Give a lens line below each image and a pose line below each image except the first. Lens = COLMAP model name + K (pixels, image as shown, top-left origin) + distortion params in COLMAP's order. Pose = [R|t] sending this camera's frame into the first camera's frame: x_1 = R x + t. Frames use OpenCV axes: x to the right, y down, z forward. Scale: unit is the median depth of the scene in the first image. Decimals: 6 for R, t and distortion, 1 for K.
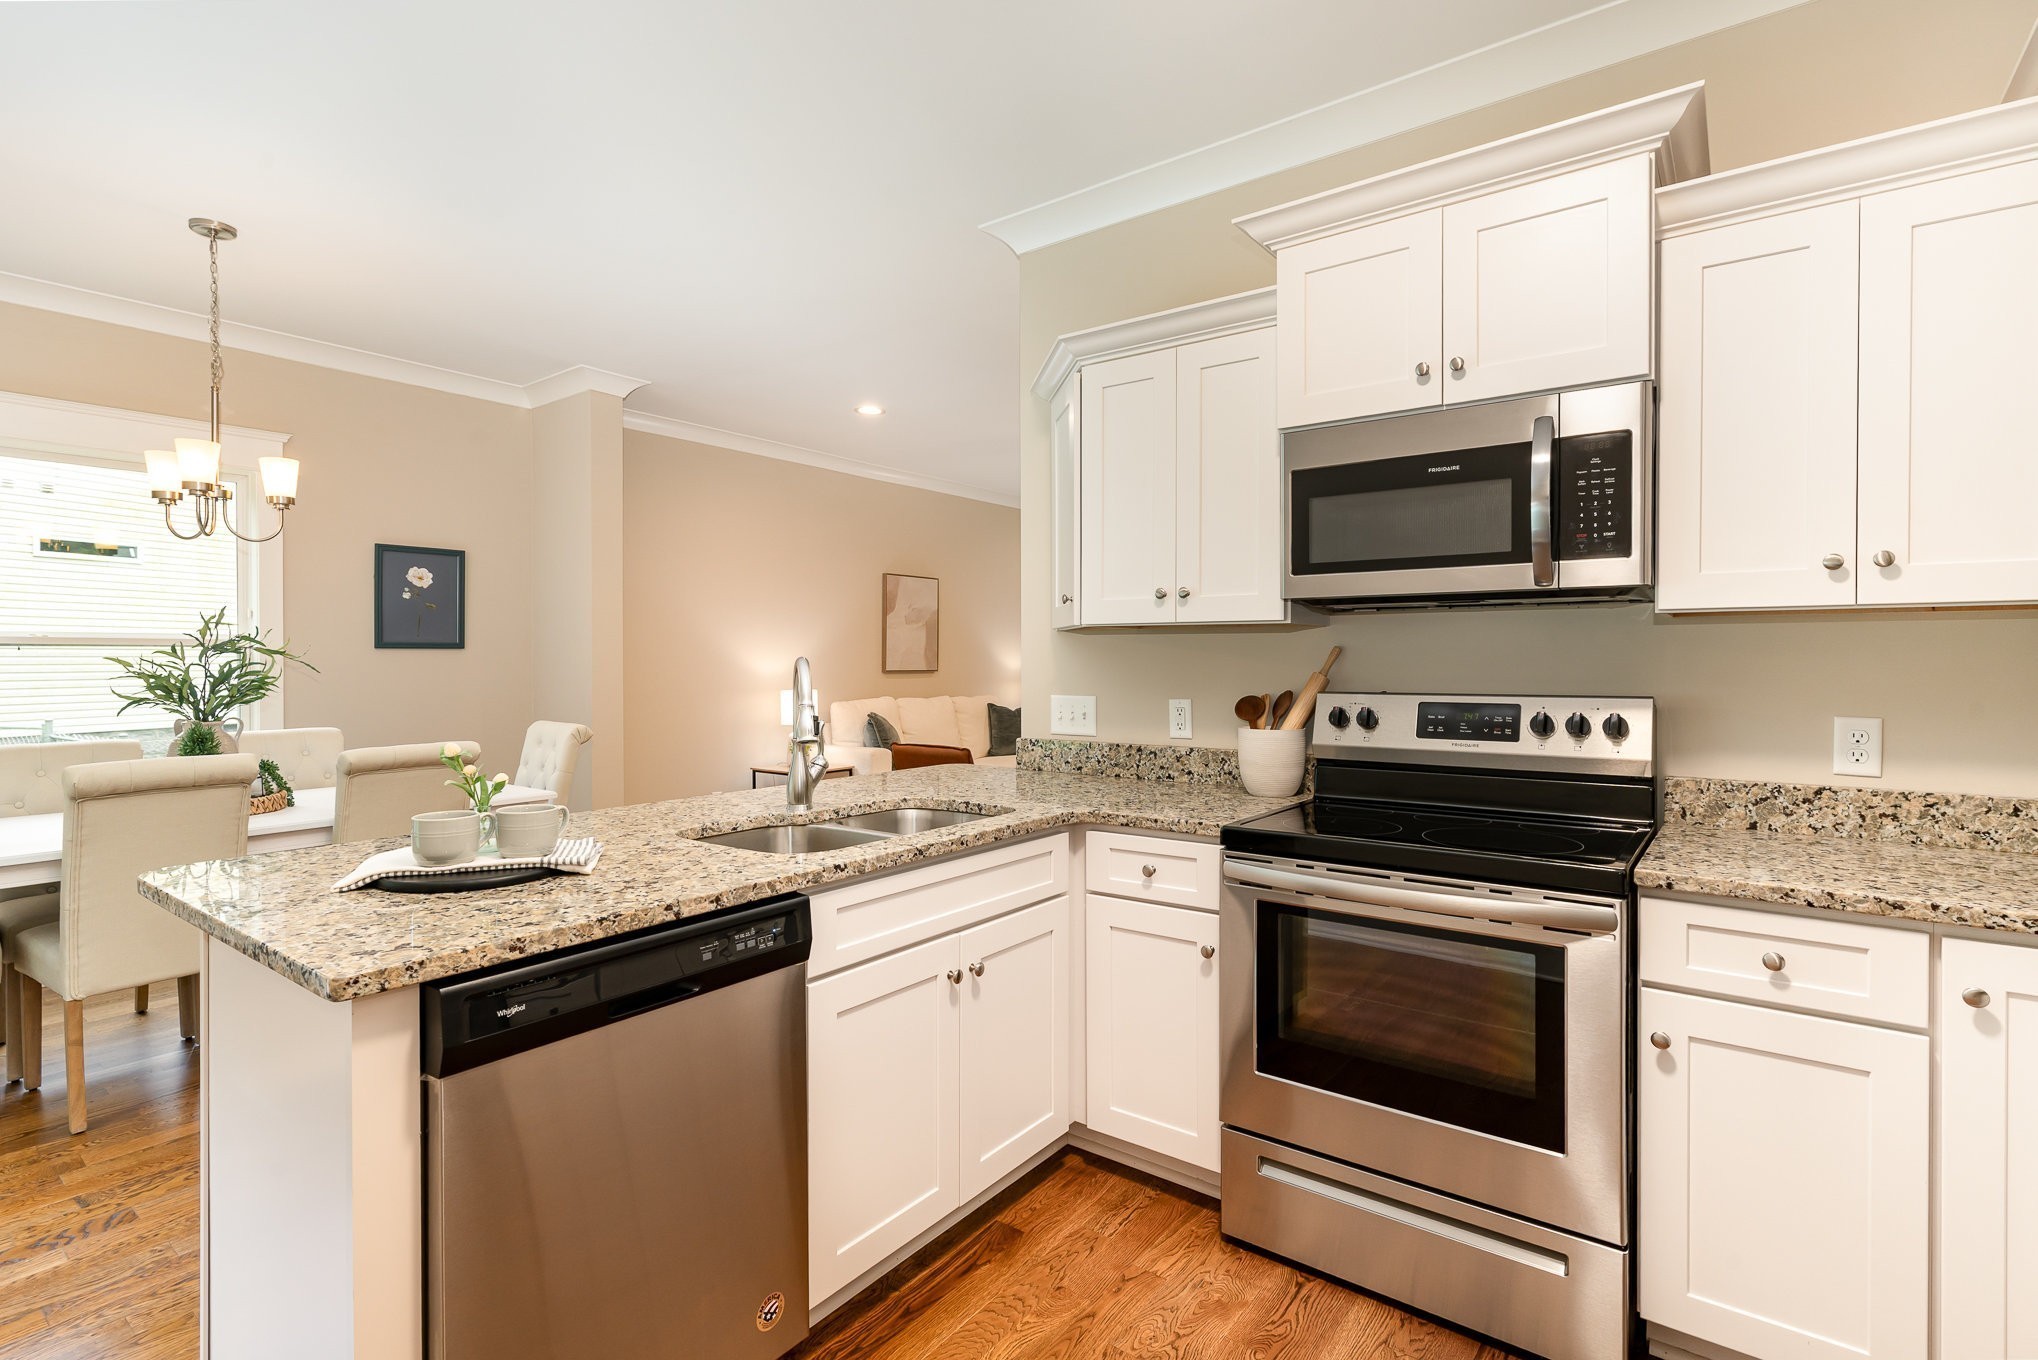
lens RADIAL K [[971.5, 0, 1012.8], [0, 971.5, 661.0], [0, 0, 1]] dist [-0.000268, -0.001060]
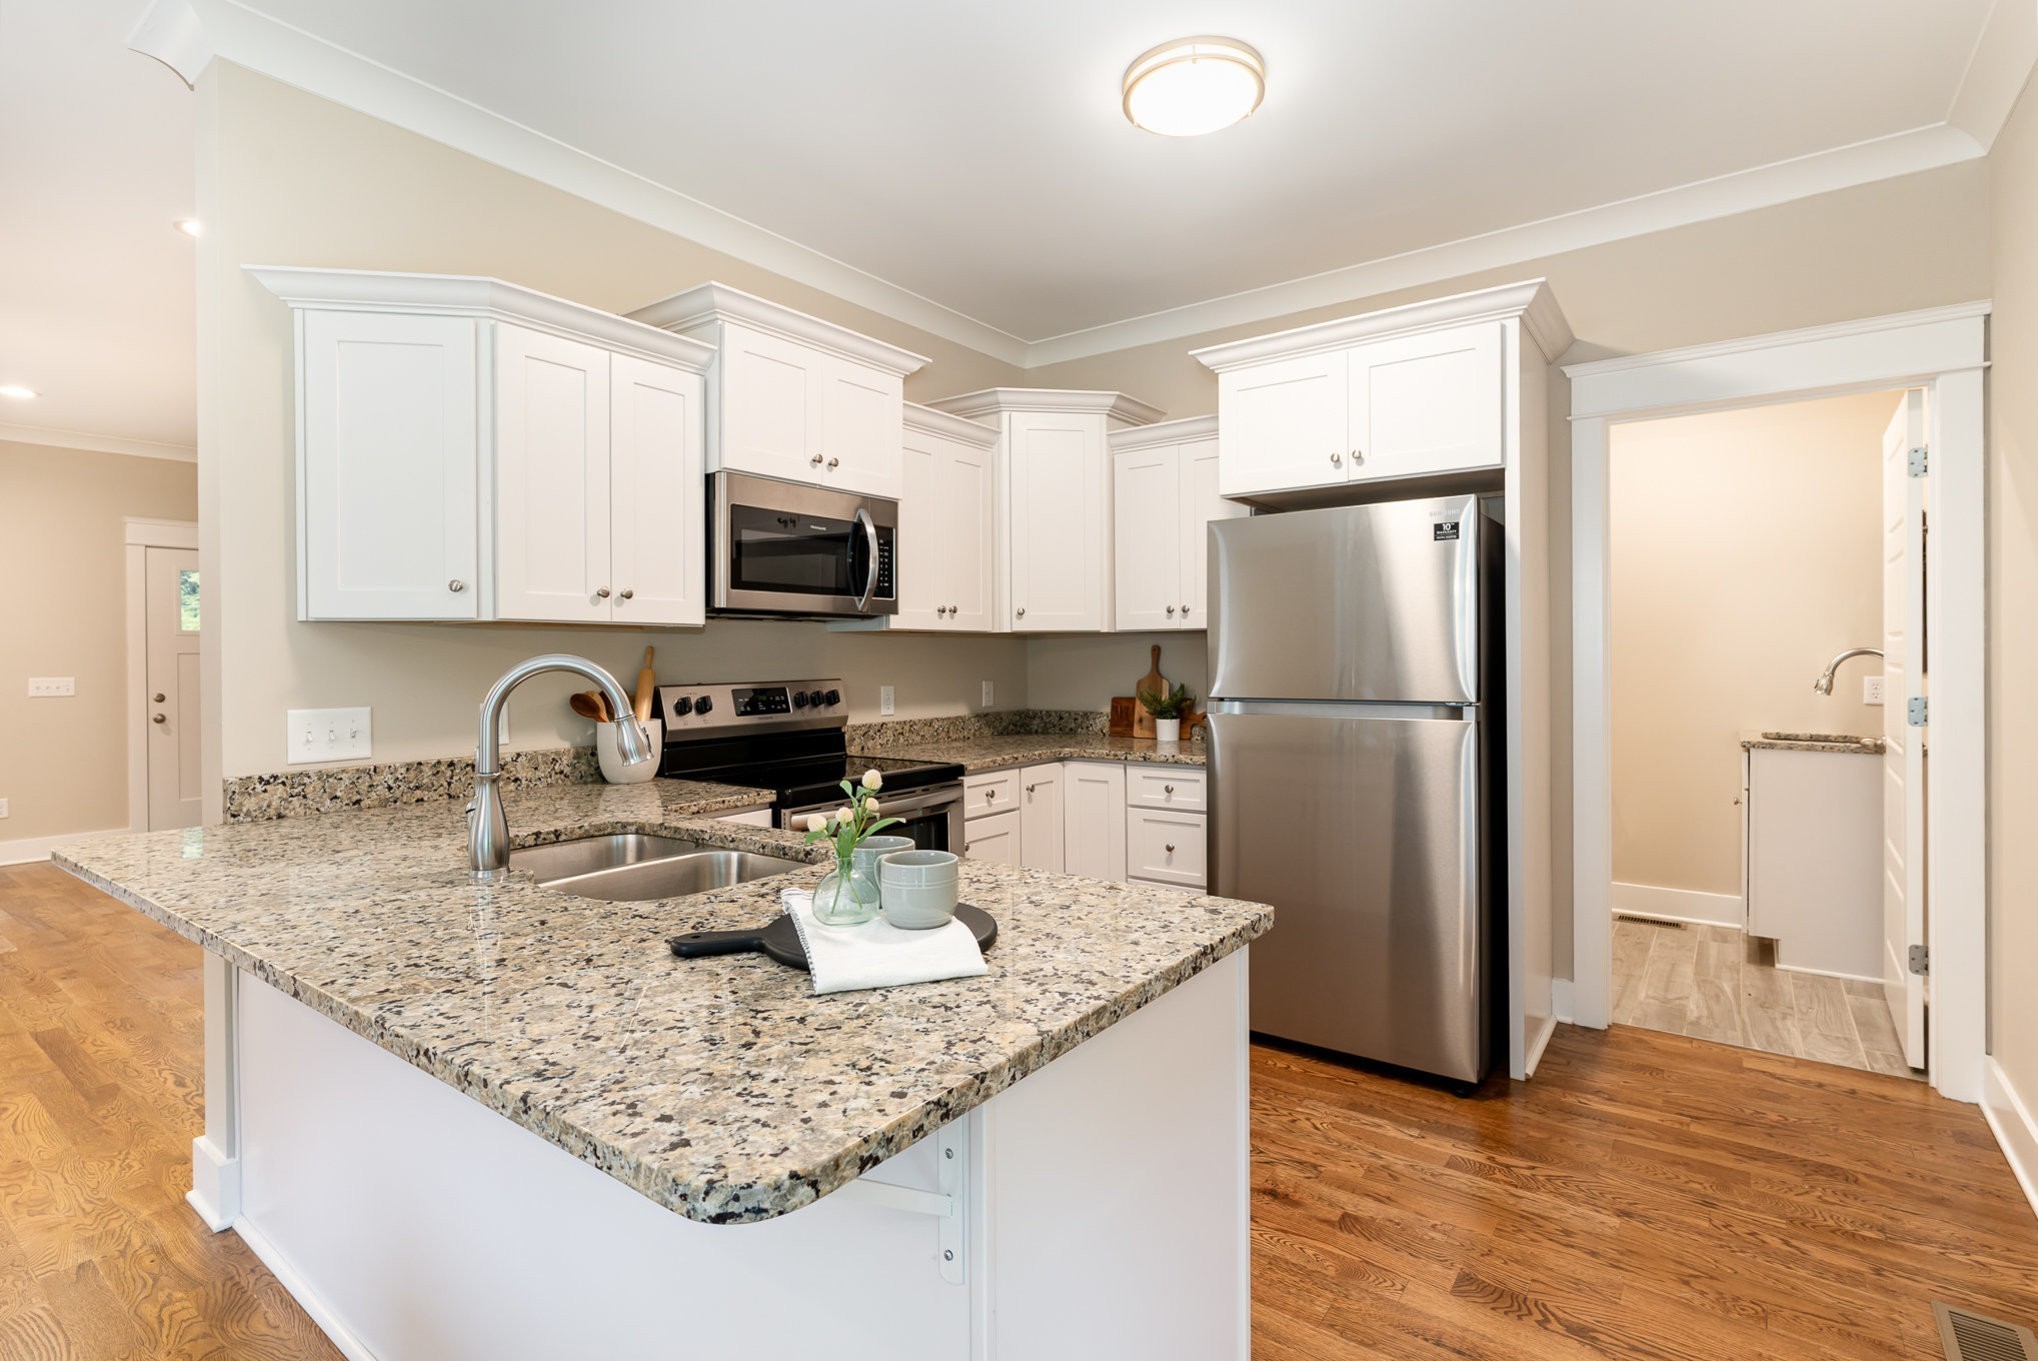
lens RADIAL K [[971.5, 0, 1012.8], [0, 971.5, 661.5], [0, 0, 1]] dist [-0.000268, -0.001060]
pose [[-0.008936, -0.005439, 0.999945, -0.853806], [0.009926, 0.999935, 0.005528, 0.000253], [-0.999911, 0.009975, -0.008881, 0.590620]]
